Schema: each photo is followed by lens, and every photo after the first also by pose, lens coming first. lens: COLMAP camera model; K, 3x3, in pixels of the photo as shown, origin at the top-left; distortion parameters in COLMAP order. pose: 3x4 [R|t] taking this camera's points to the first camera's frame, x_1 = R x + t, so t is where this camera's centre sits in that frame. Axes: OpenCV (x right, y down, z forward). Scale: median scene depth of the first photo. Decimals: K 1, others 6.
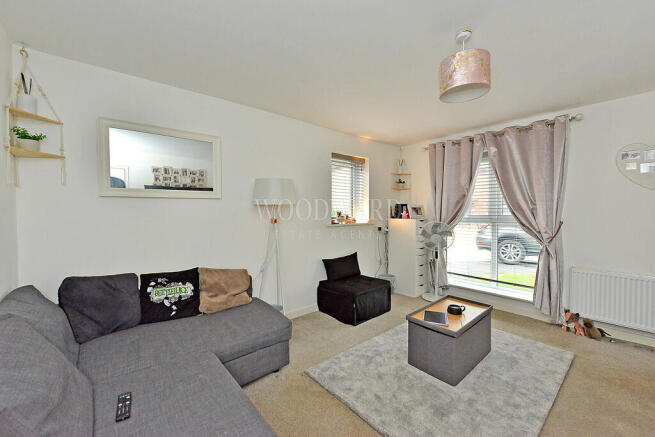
lens RADIAL K [[260.8, 0, 327.5], [0, 260.8, 218.5], [0, 0, 1]] dist [-0.003428, -0.000590]
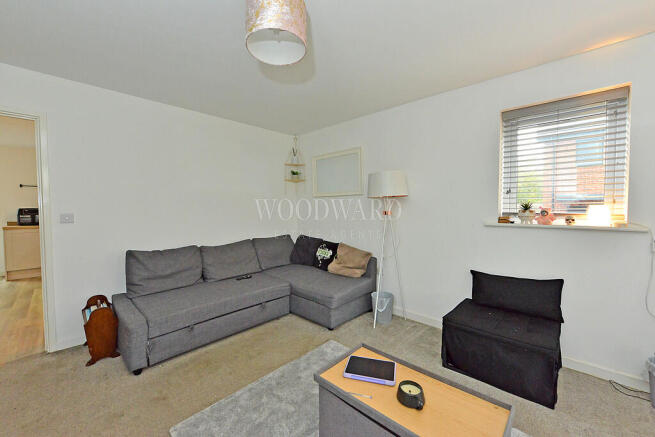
lens RADIAL K [[260.8, 0, 327.5], [0, 260.8, 218.5], [0, 0, 1]] dist [-0.003428, -0.000590]
pose [[0.102357, 0.046089, -0.993679, 1.024892], [-0.023926, 0.998751, 0.043860, -0.011962], [0.994460, 0.019285, 0.103332, 0.828167]]
